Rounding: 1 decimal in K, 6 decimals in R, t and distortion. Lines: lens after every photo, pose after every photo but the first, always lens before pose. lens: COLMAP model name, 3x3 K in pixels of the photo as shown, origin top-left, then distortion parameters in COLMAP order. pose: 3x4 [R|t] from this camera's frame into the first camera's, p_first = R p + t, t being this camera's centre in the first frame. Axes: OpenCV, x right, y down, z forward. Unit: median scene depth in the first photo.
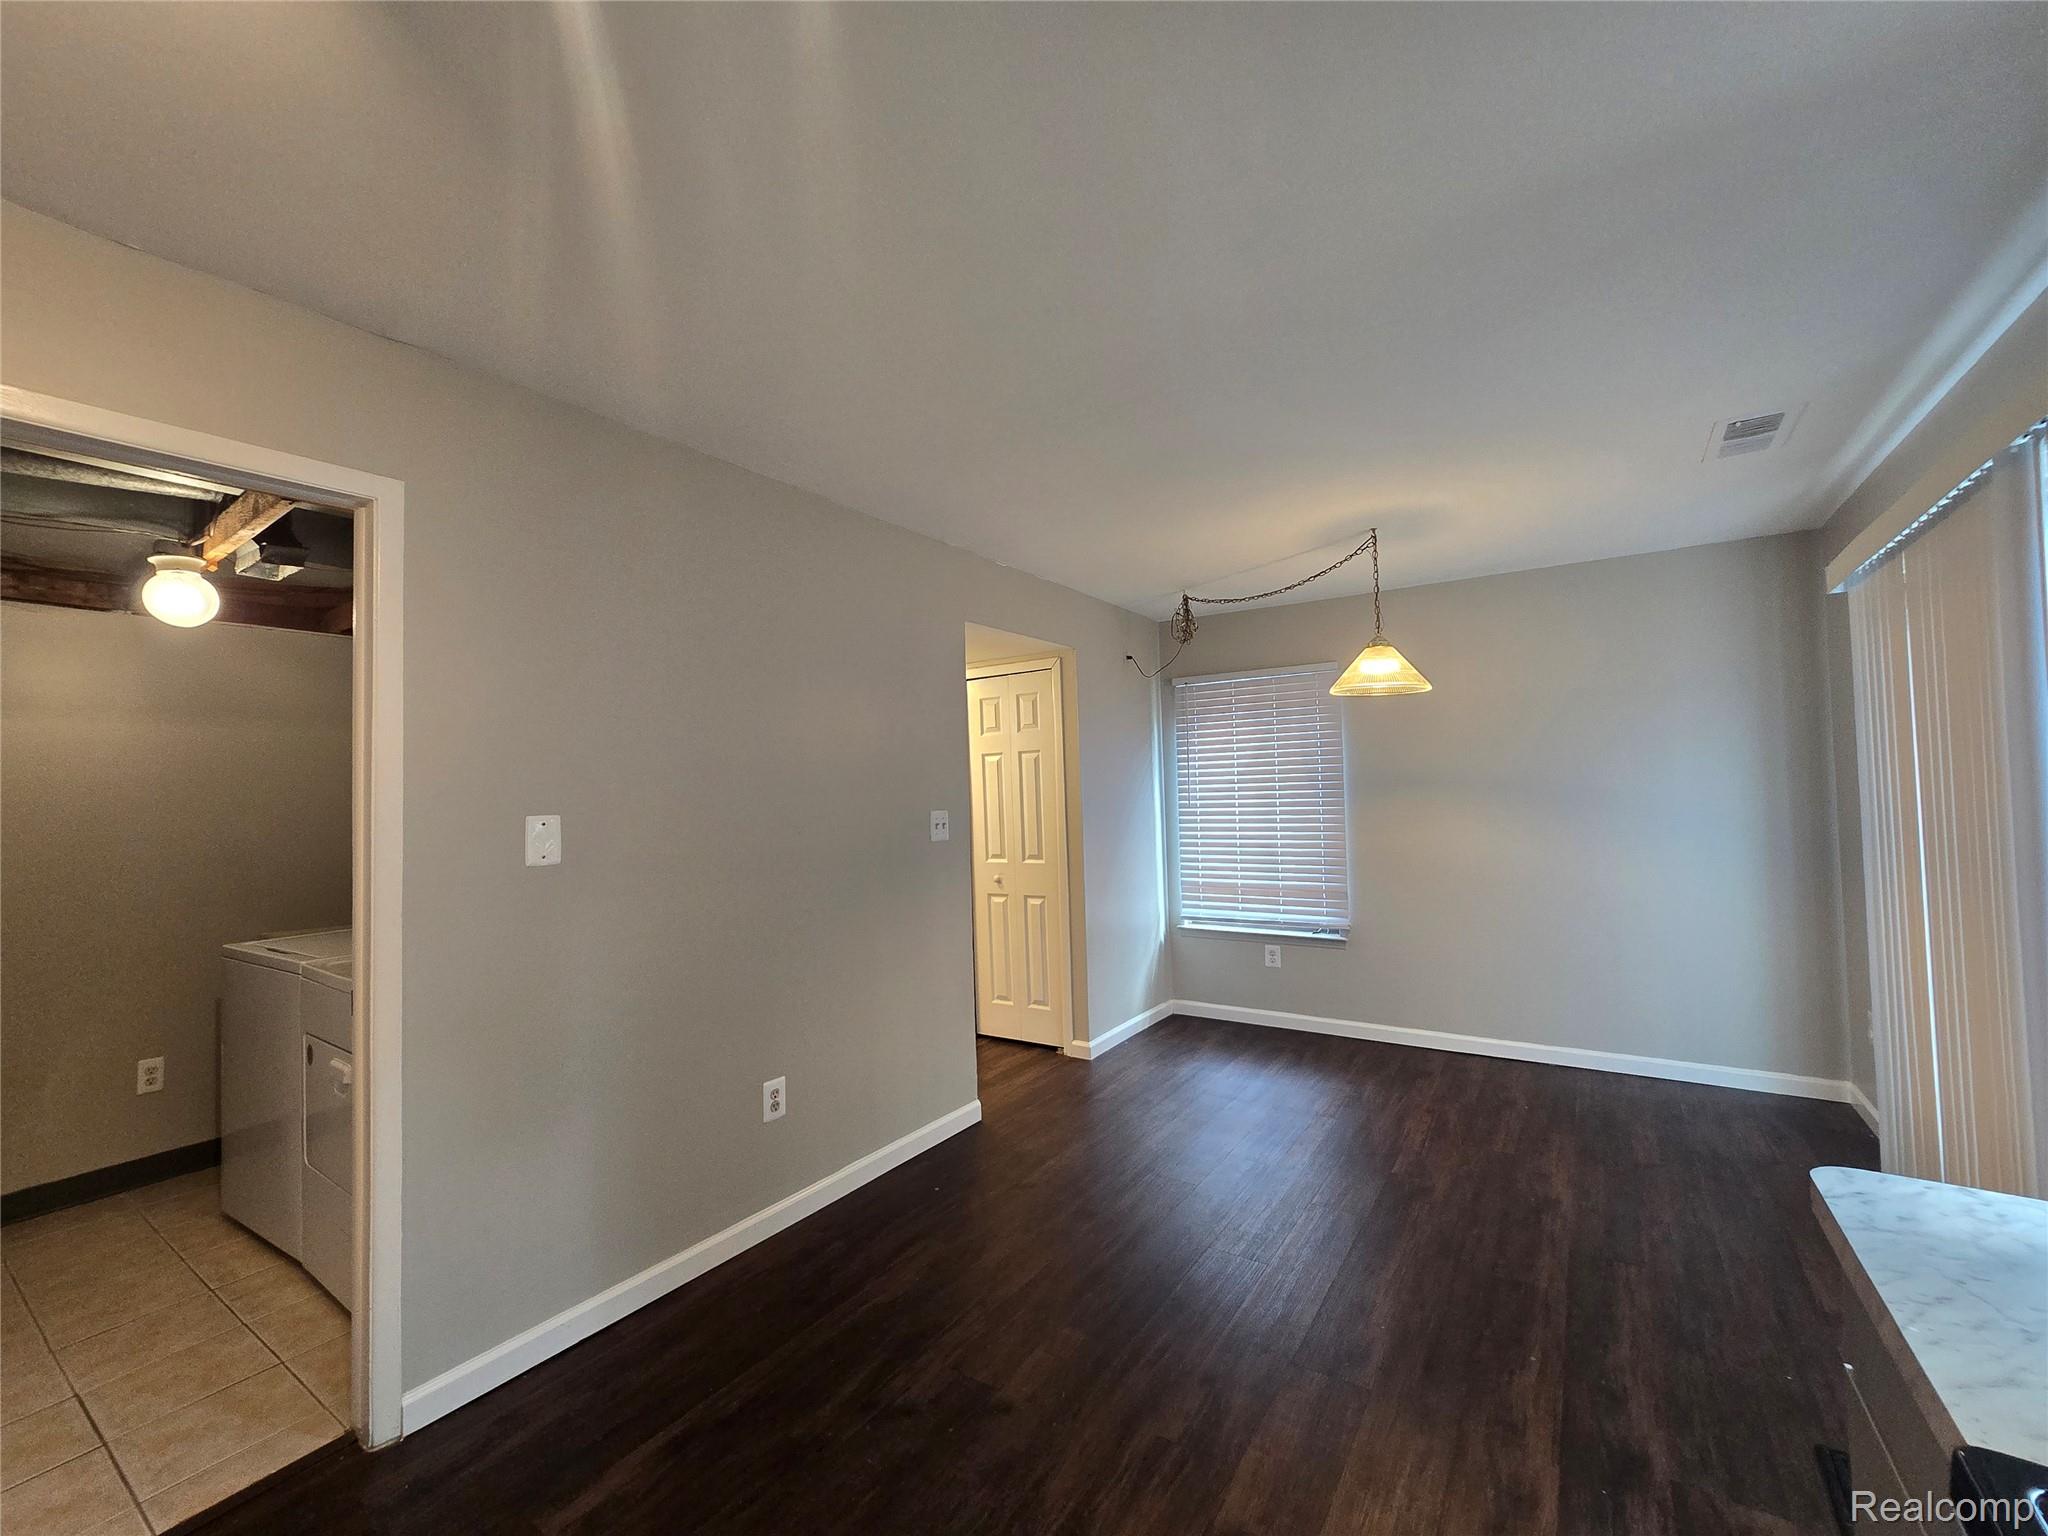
lens RADIAL K [[845.7, 0, 1009.7], [0, 845.7, 768.2], [0, 0, 1]] dist [-0.005984, 0.000147]
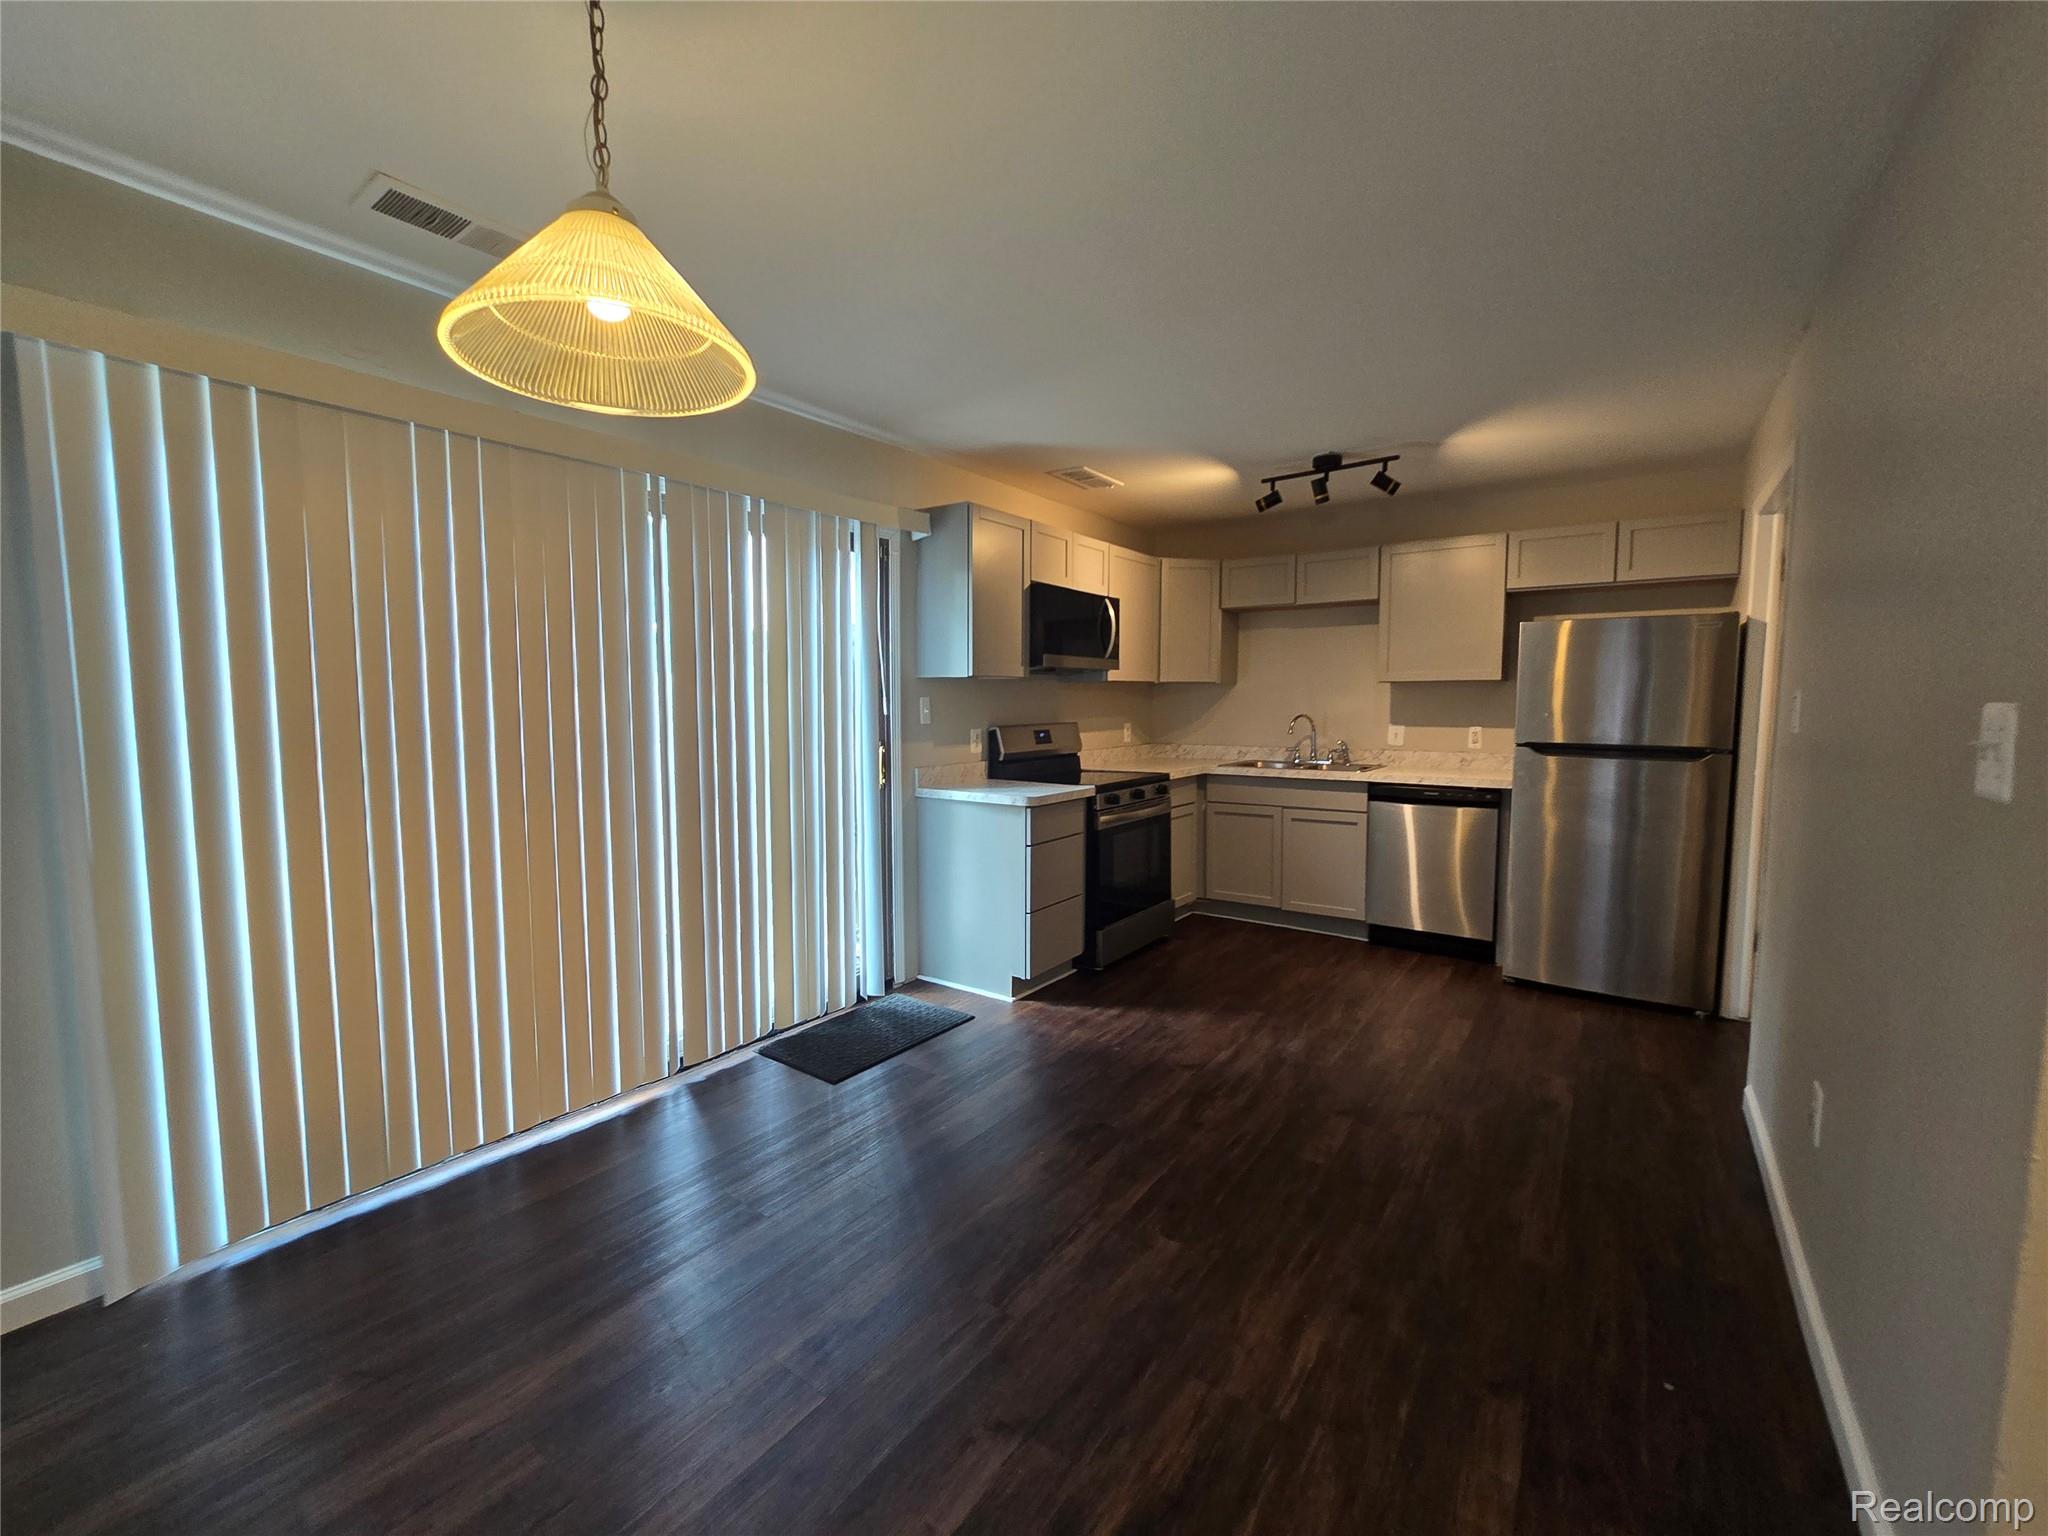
lens RADIAL K [[845.7, 0, 1009.7], [0, 845.7, 768.2], [0, 0, 1]] dist [-0.005984, 0.000147]
pose [[-0.999281, 0.020429, 0.031937, 0.445226], [0.021841, 0.998770, 0.044516, 0.088808], [-0.030988, 0.045182, -0.998498, 2.162001]]
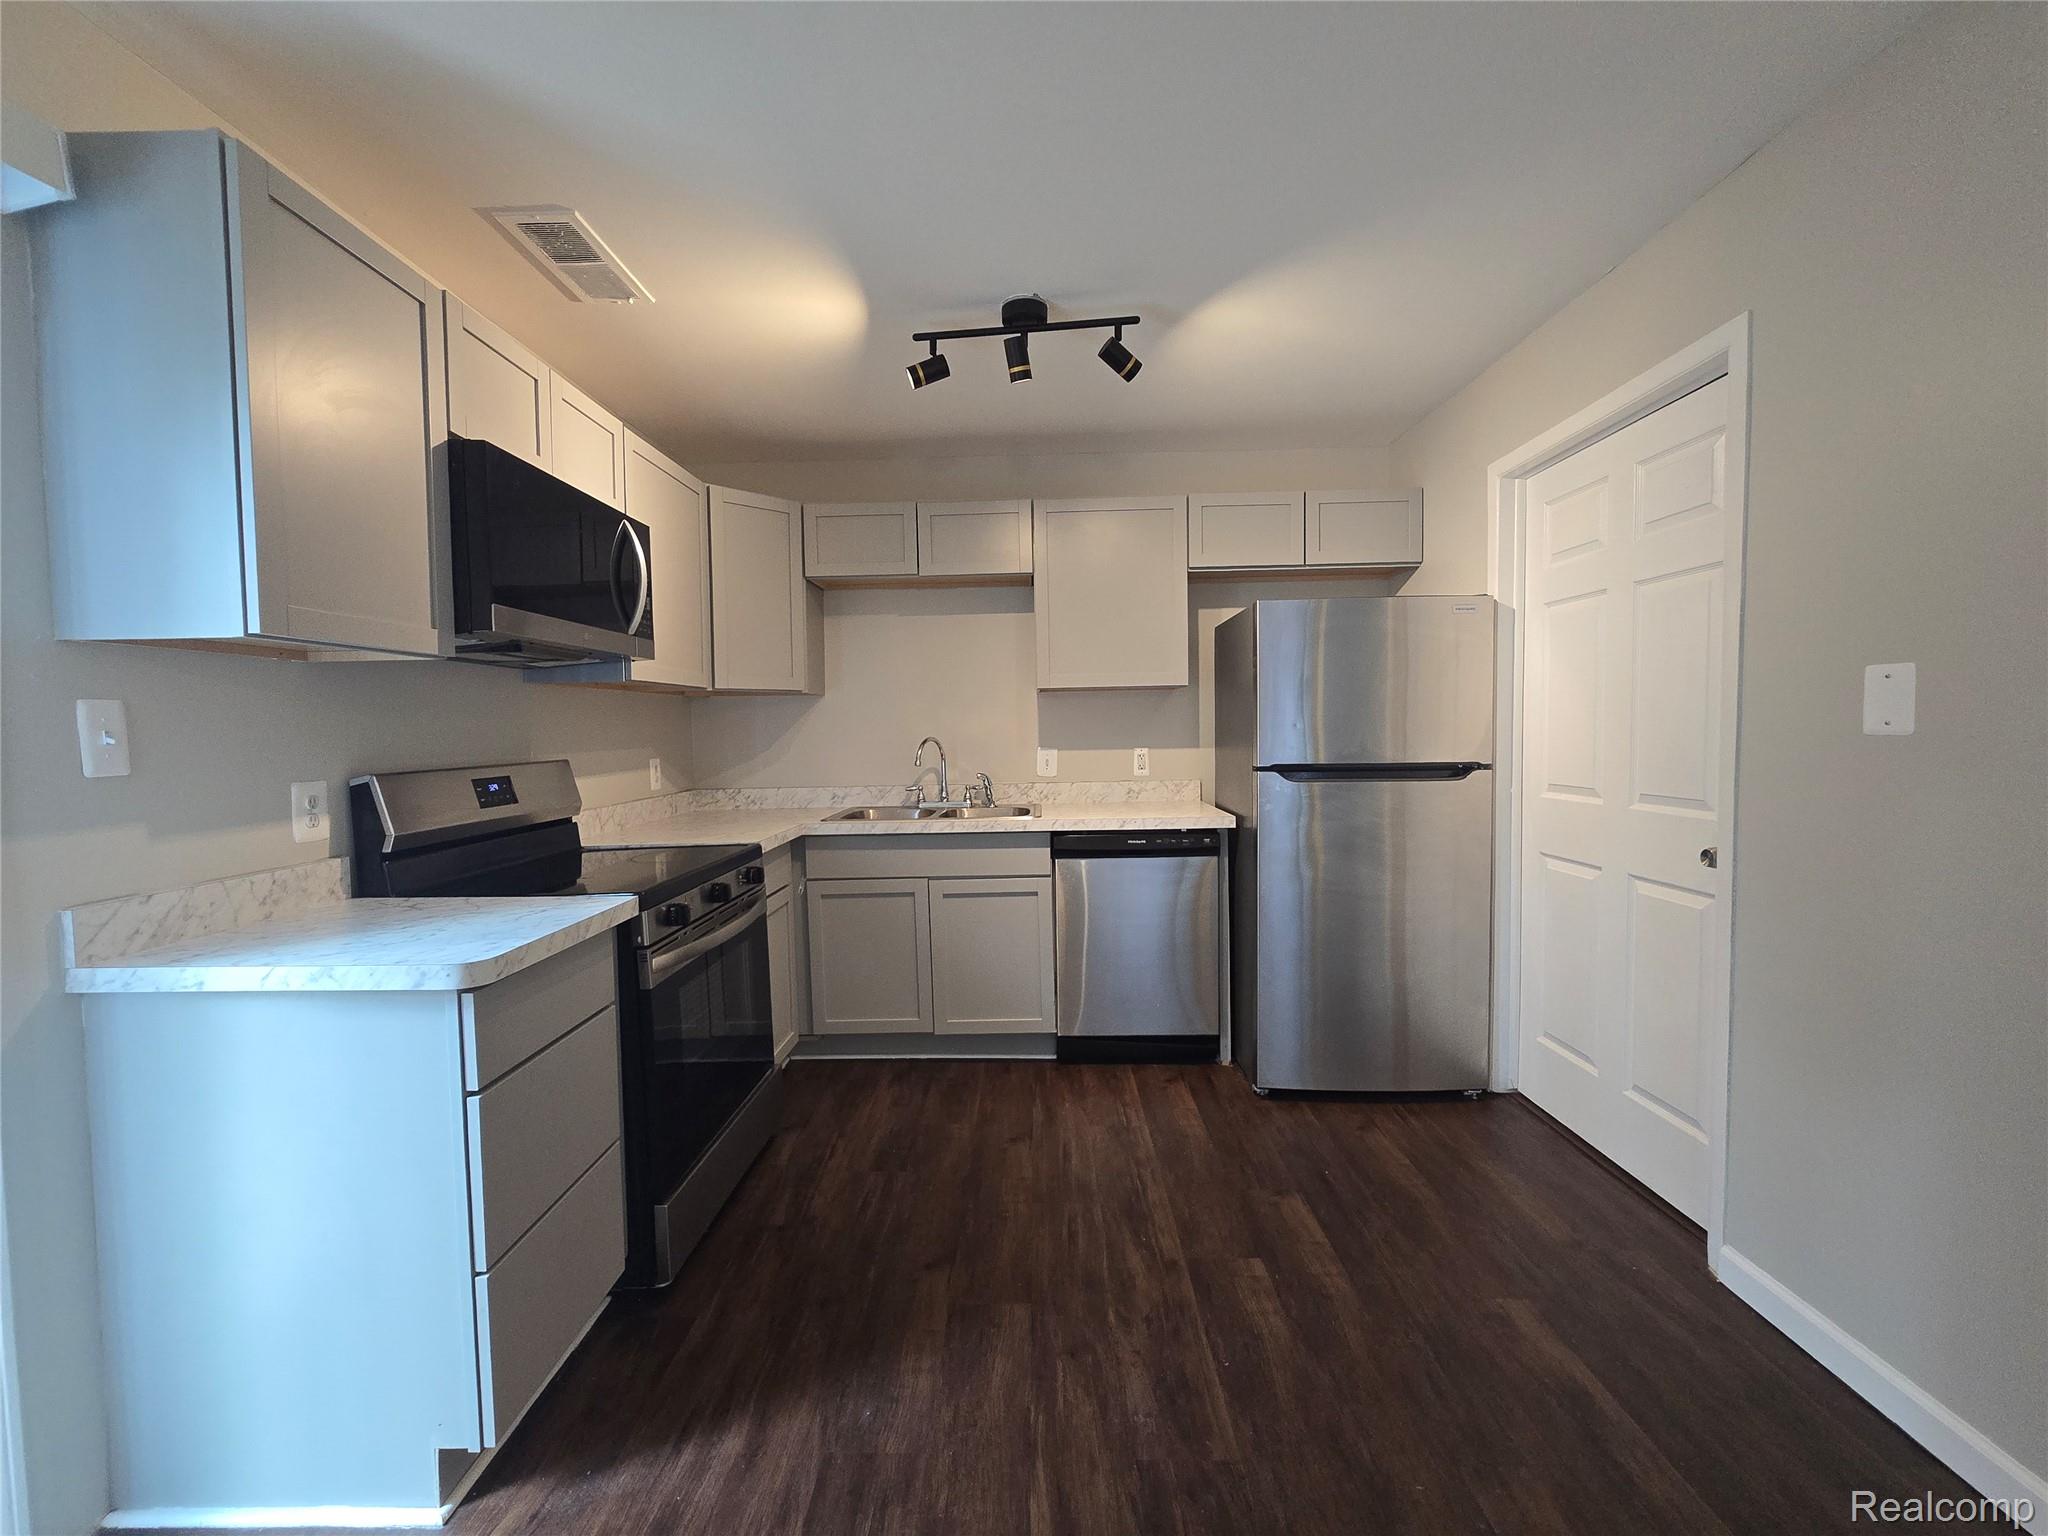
lens RADIAL K [[845.7, 0, 1009.7], [0, 845.7, 768.2], [0, 0, 1]] dist [-0.005984, 0.000147]
pose [[-0.843452, 0.061332, -0.533692, 0.447401], [0.055131, 0.998098, 0.027572, 0.084255], [0.534368, -0.006168, -0.845229, 1.216273]]
